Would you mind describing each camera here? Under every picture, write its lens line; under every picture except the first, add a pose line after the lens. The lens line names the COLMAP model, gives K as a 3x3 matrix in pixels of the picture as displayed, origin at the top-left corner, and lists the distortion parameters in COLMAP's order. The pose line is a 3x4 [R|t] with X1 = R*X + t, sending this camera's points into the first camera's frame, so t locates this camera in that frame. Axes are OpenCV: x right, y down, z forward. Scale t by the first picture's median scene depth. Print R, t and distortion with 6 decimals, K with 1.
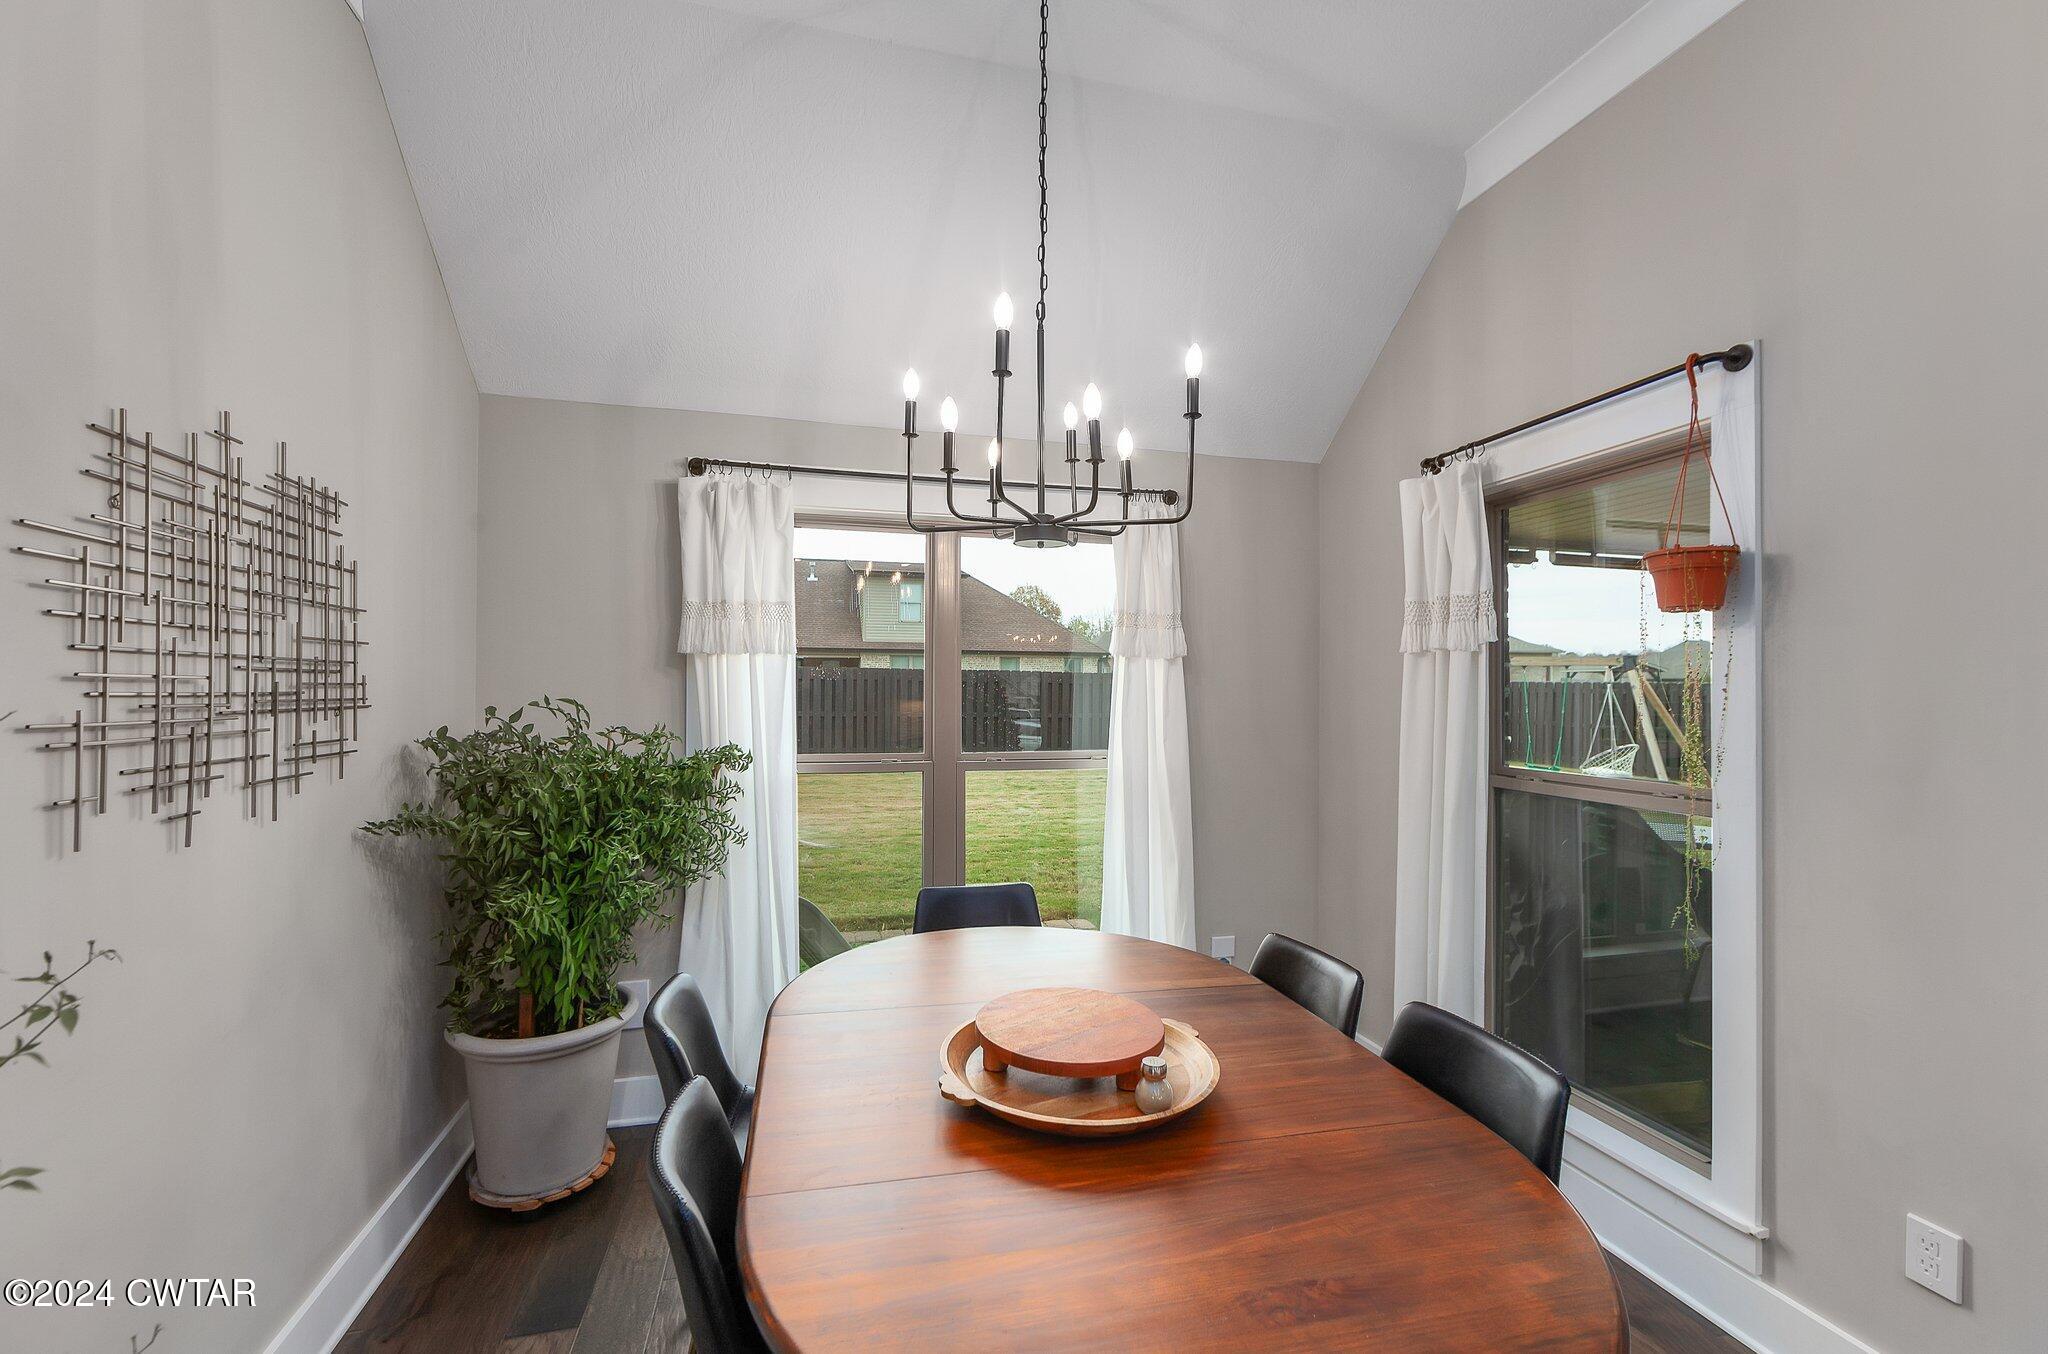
lens RADIAL K [[827.7, 0, 1020.6], [0, 827.7, 691.2], [0, 0, 1]] dist [-0.002771, -0.000313]
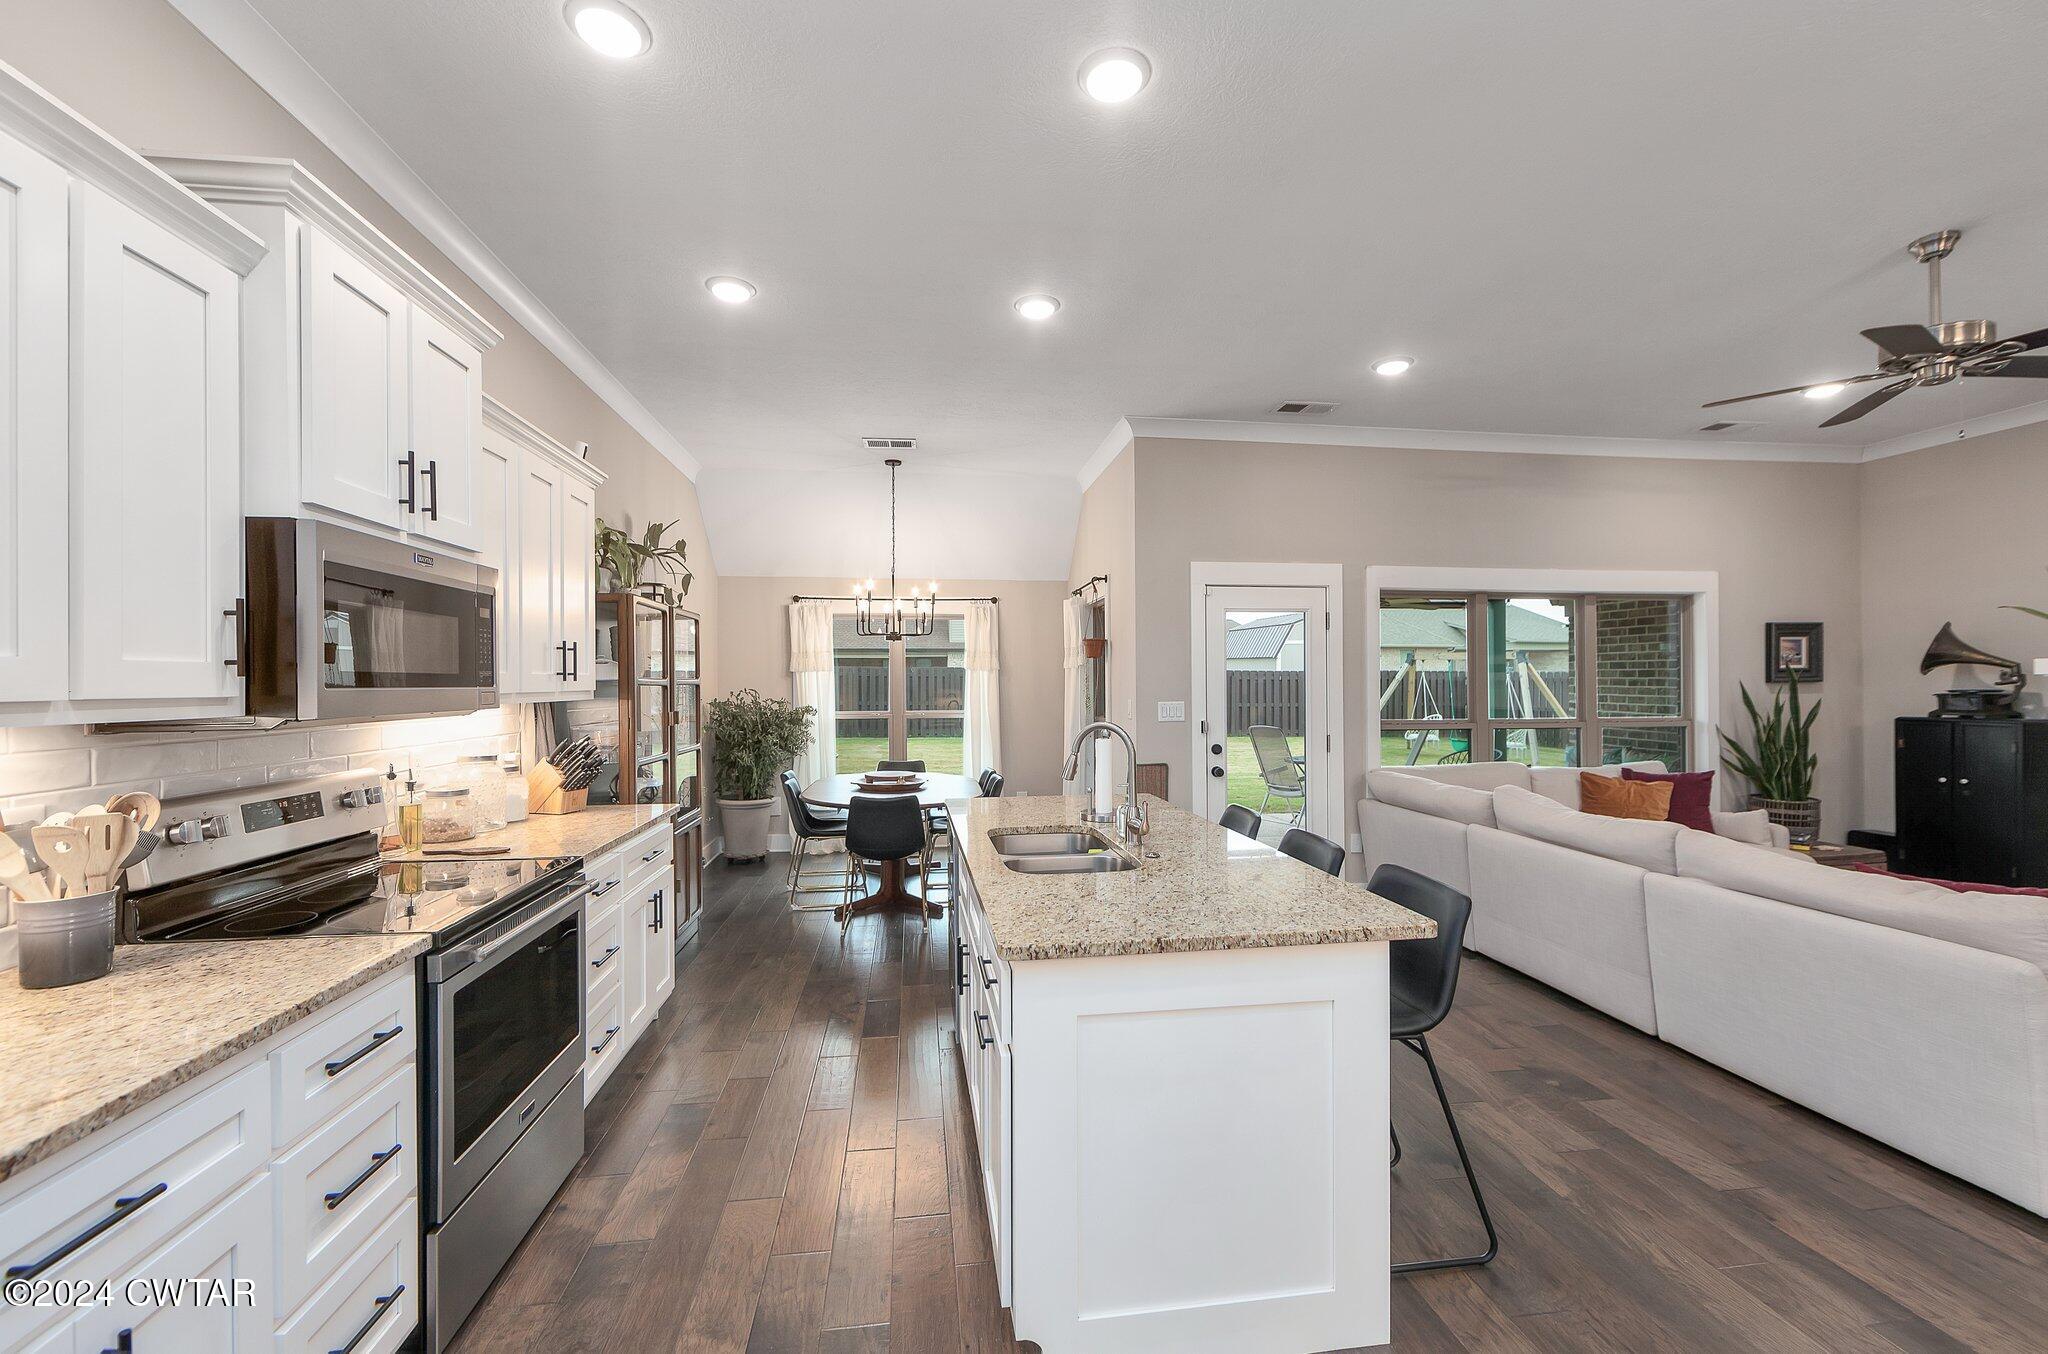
lens RADIAL K [[827.7, 0, 1044.6], [0, 827.7, 680.0], [0, 0, 1]] dist [-0.002771, -0.000313]
pose [[0.995310, -0.011684, -0.096030, 0.653946], [0.011060, 0.999914, -0.007027, 0.008400], [0.096104, 0.005932, 0.995354, -1.562158]]
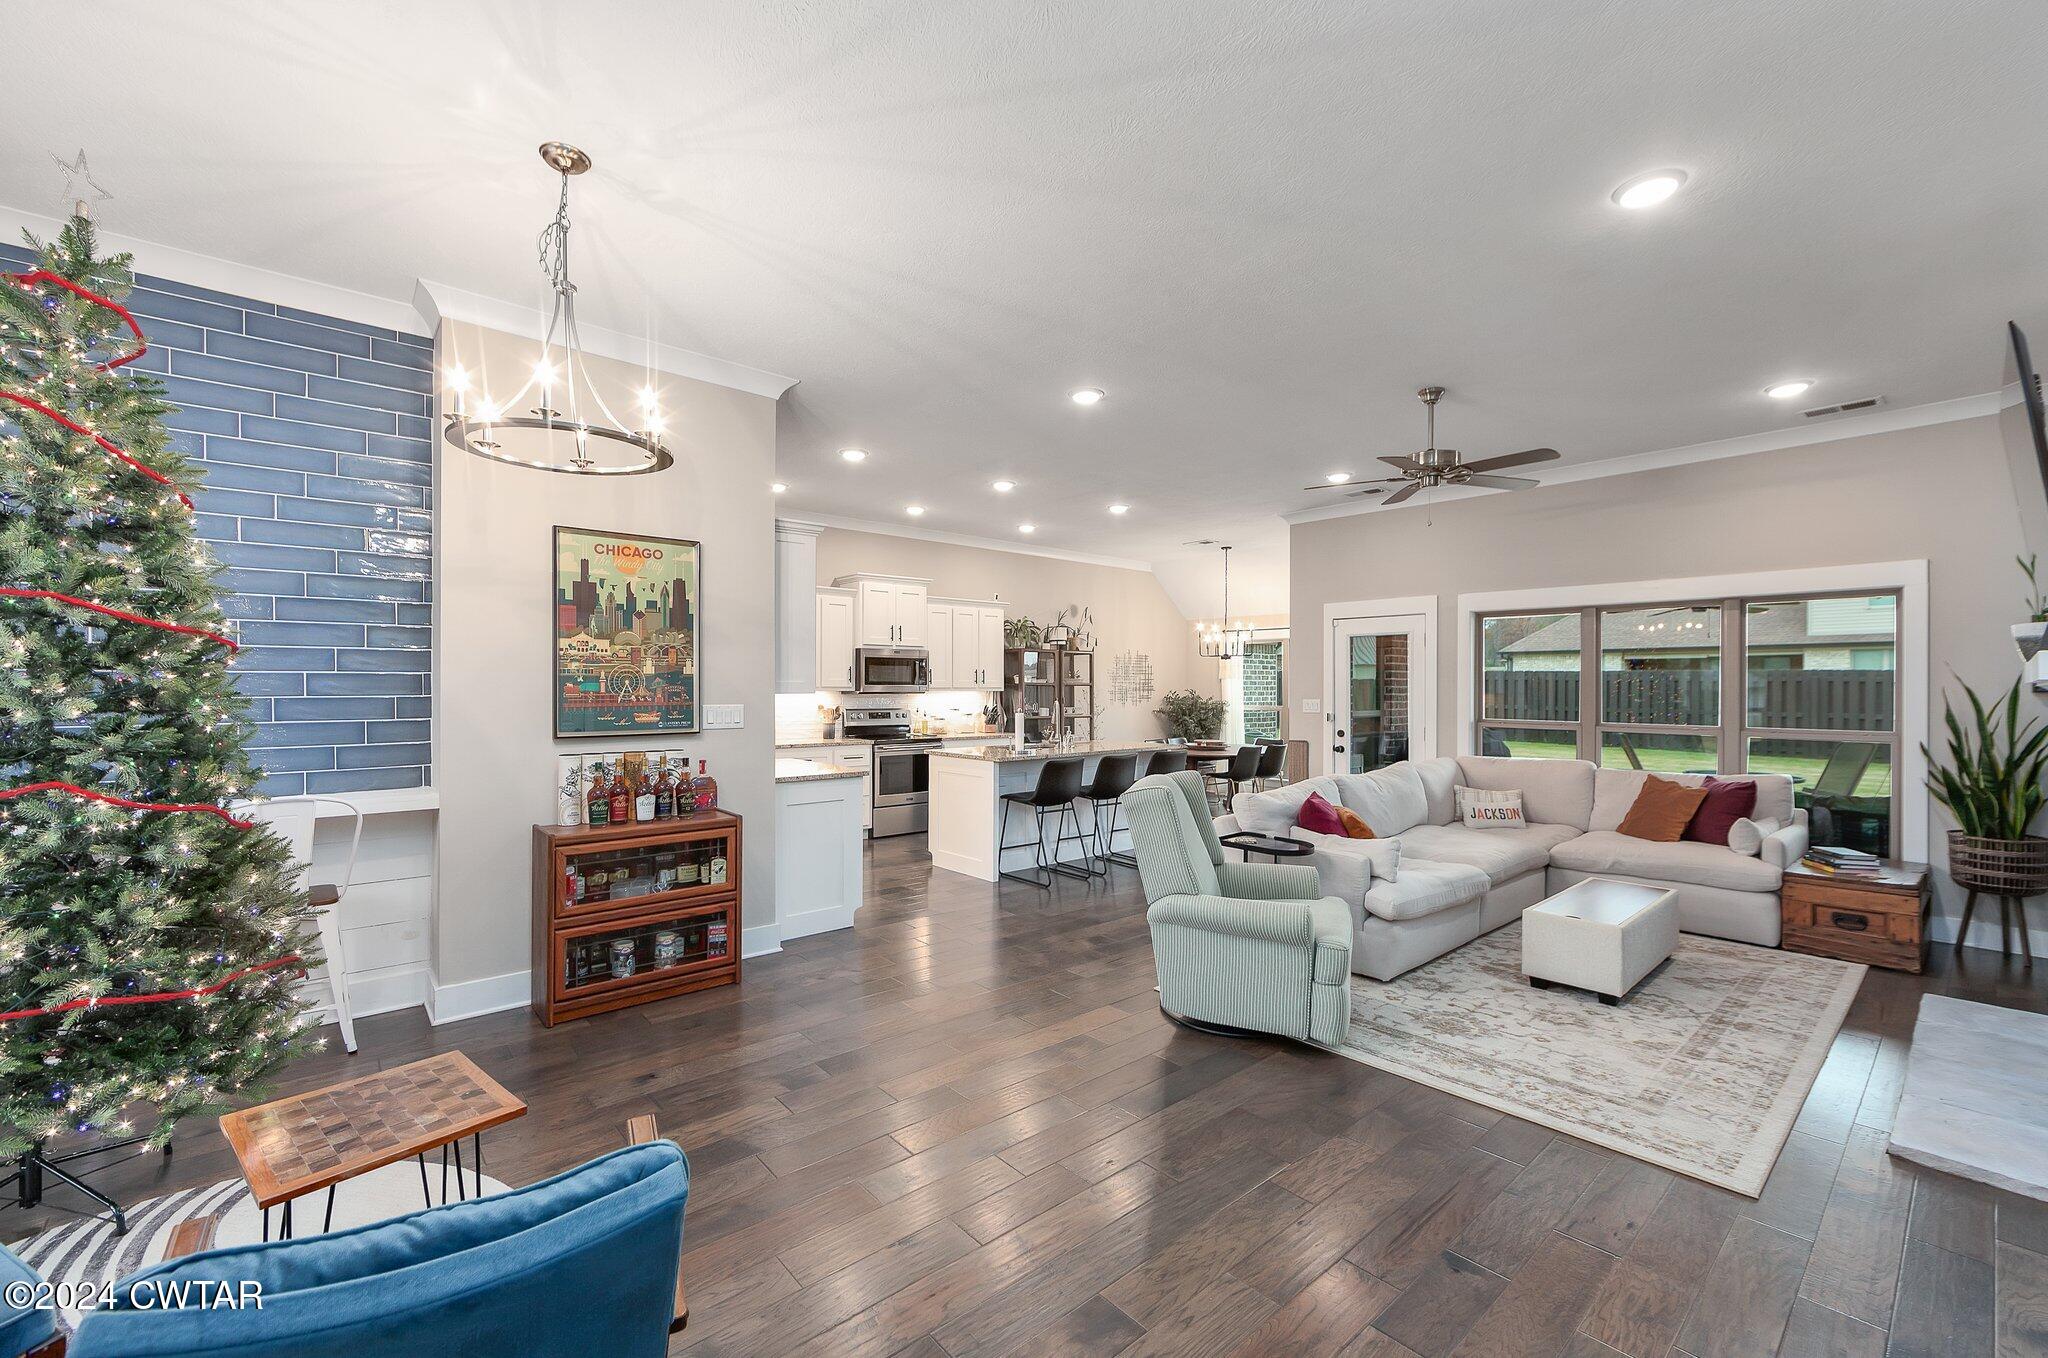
lens RADIAL K [[827.7, 0, 1013.9], [0, 827.7, 686.1], [0, 0, 1]] dist [-0.002771, -0.000313]
pose [[0.451723, -0.005290, -0.892143, 2.890395], [-0.003468, 0.999964, -0.007685, 0.028018], [0.892152, 0.006565, 0.451689, -1.825588]]
